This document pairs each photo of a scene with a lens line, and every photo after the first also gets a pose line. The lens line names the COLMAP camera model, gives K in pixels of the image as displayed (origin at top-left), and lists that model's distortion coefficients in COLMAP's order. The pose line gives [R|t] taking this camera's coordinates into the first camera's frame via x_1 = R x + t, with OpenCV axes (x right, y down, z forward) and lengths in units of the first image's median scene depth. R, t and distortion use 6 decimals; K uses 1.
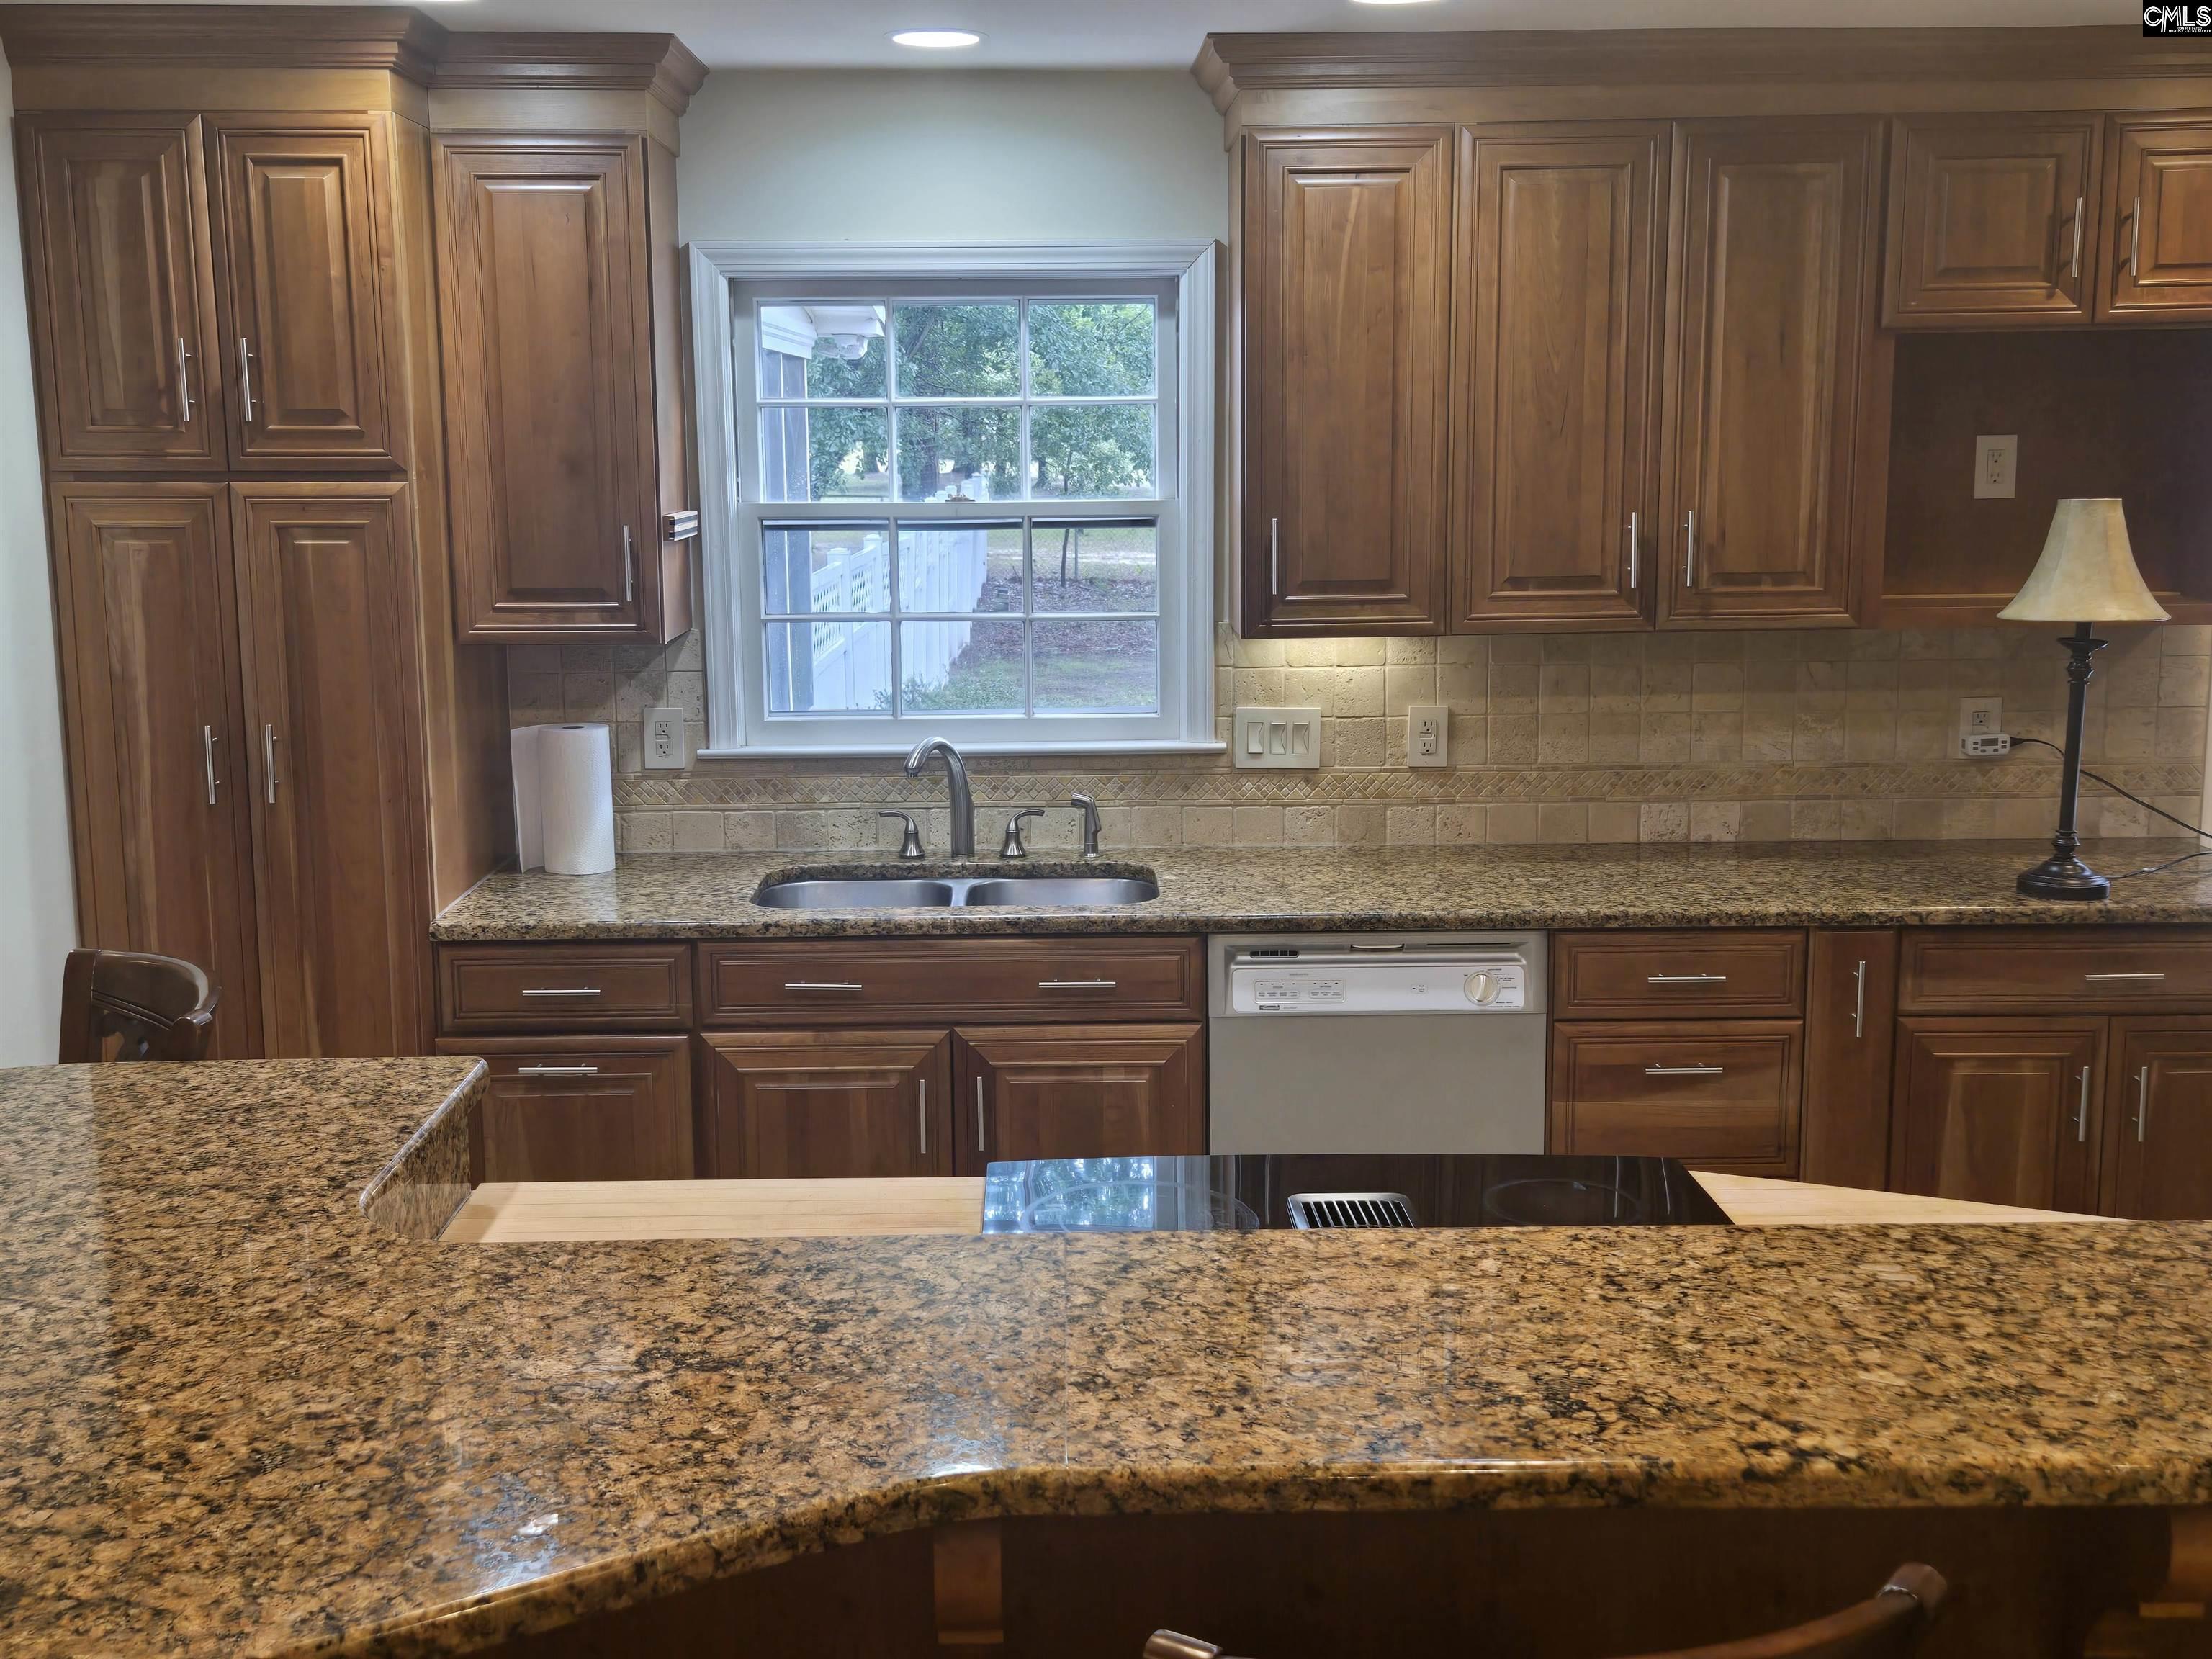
lens RADIAL K [[2244.1, 0, 1104.7], [0, 2244.1, 817.4], [0, 0, 1]] dist [0.032454, 0.000000]
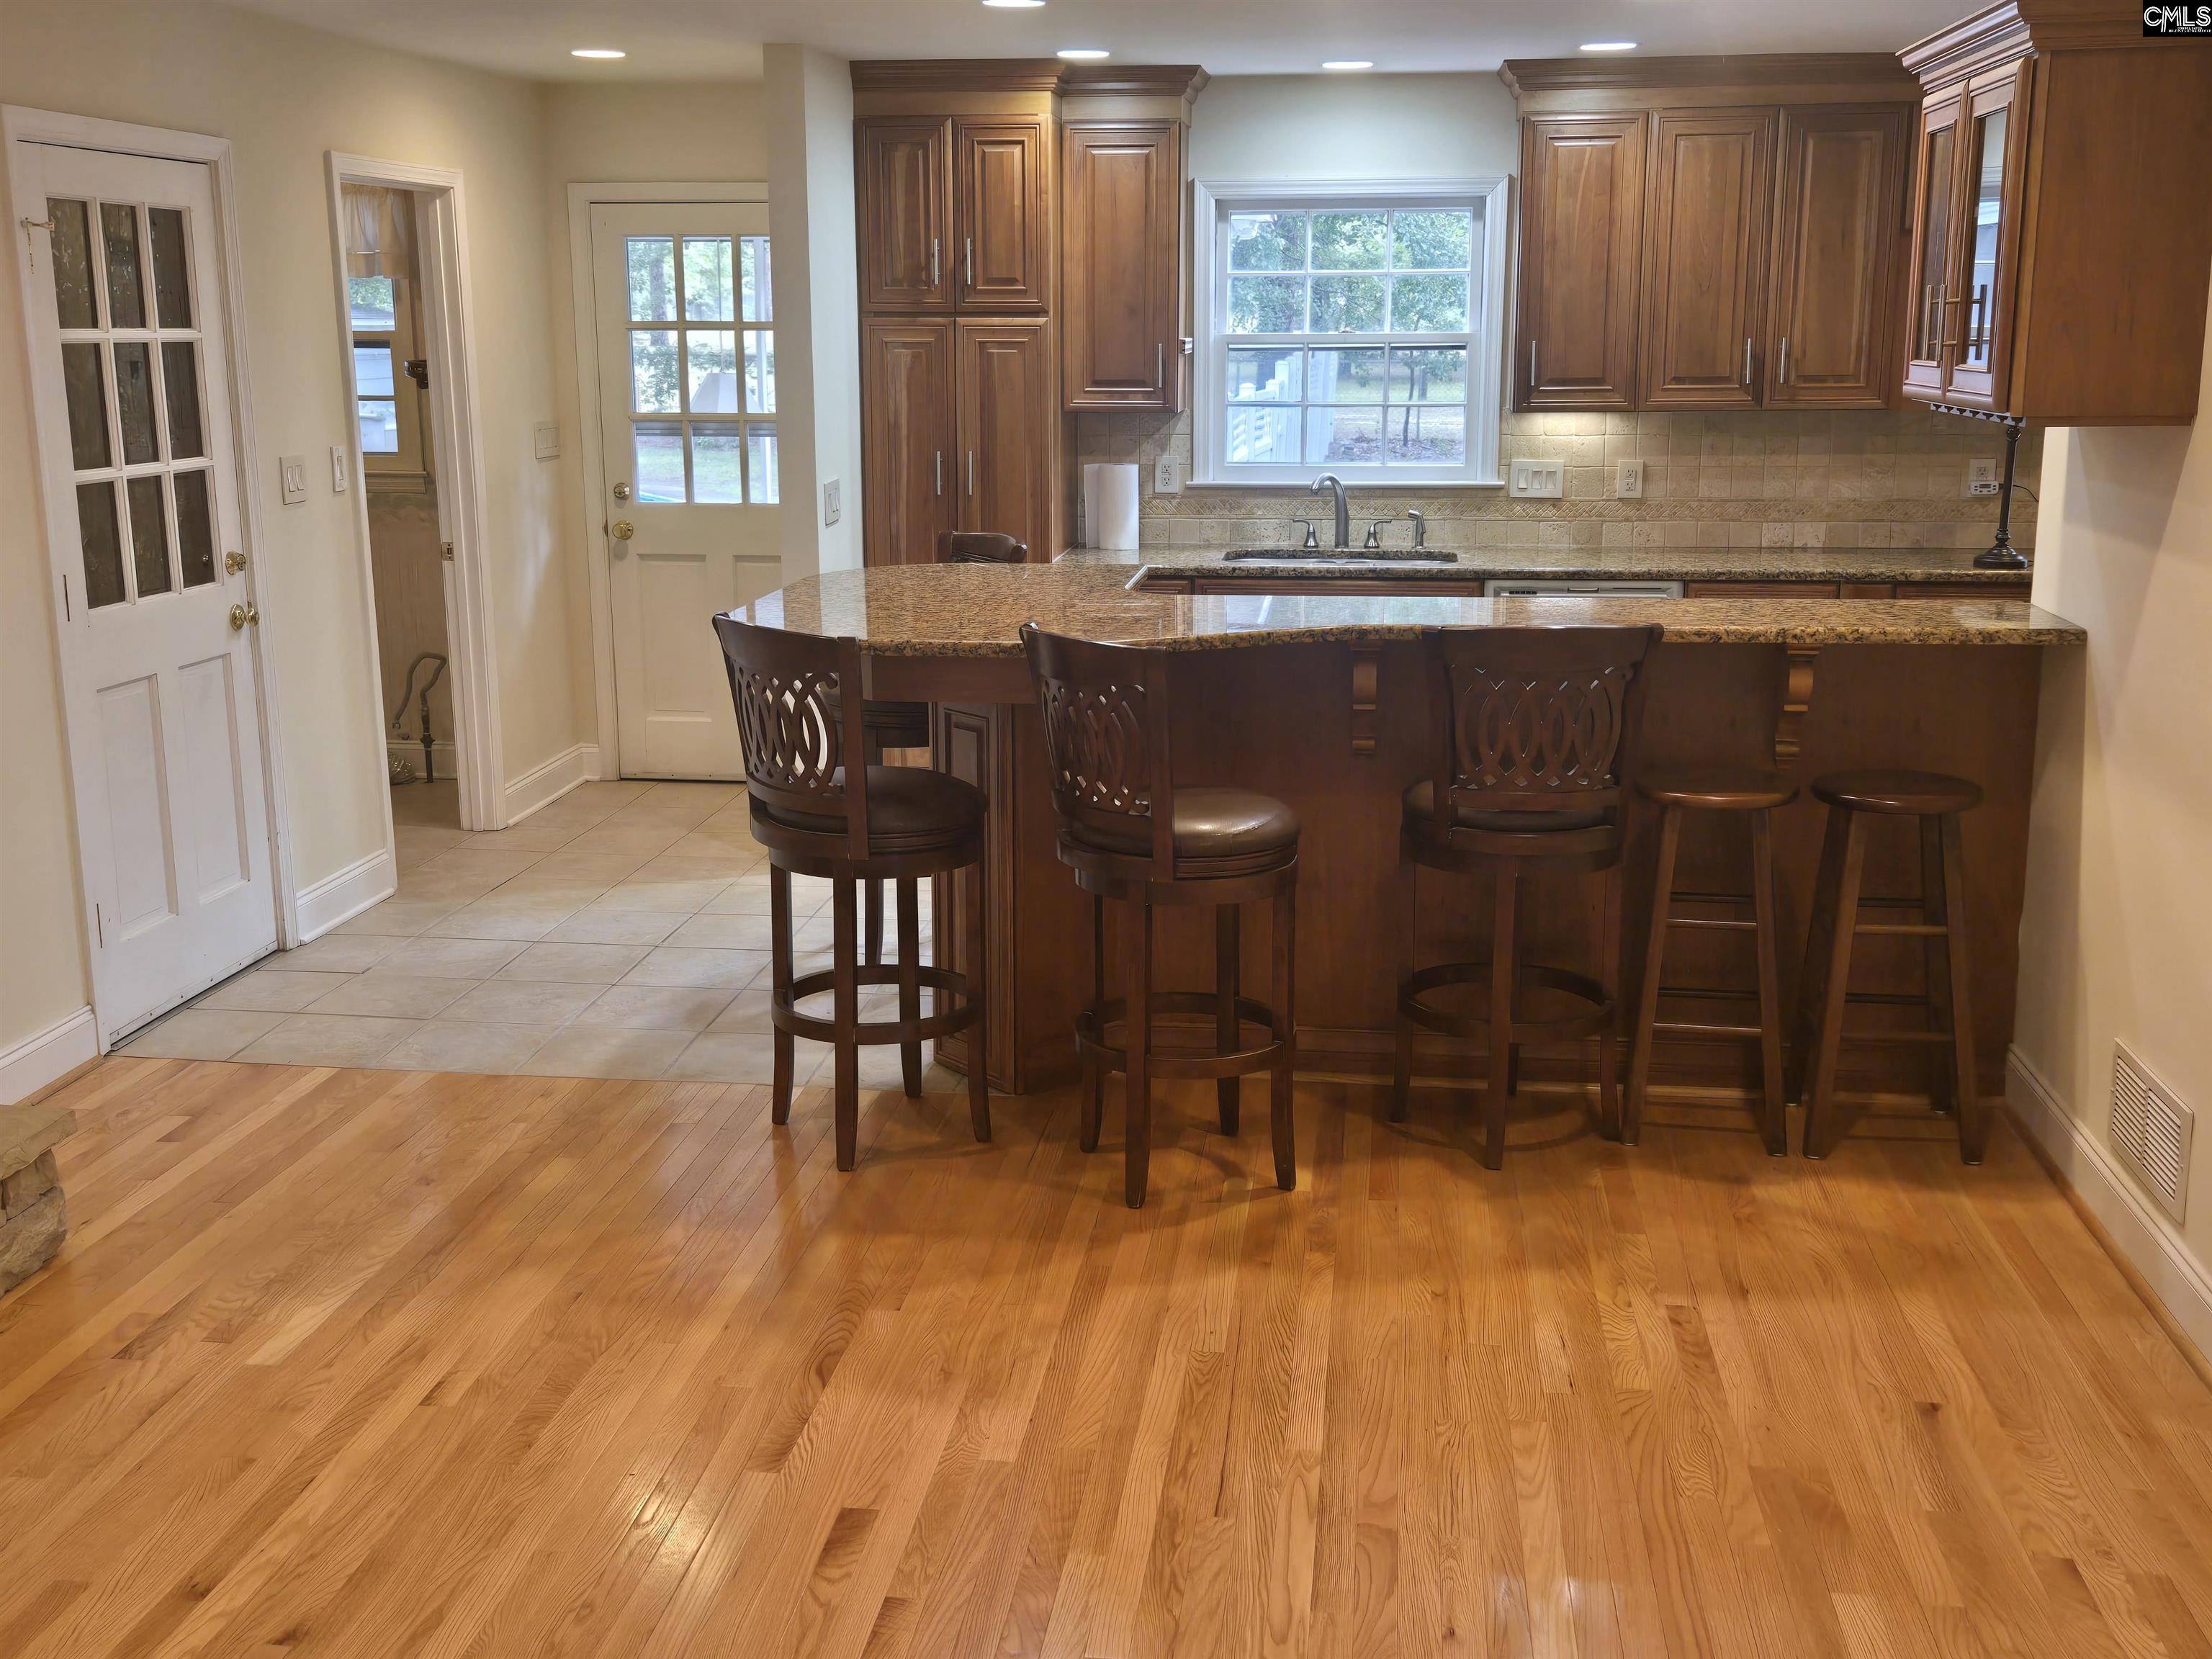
lens RADIAL K [[2244.1, 0, 1094.0], [0, 2244.1, 789.4], [0, 0, 1]] dist [0.032454, 0.000000]
pose [[0.988016, 0.035885, -0.150120, 0.013247], [-0.029393, 0.998544, 0.045241, 0.138955], [0.151524, -0.040286, 0.987632, -0.753749]]
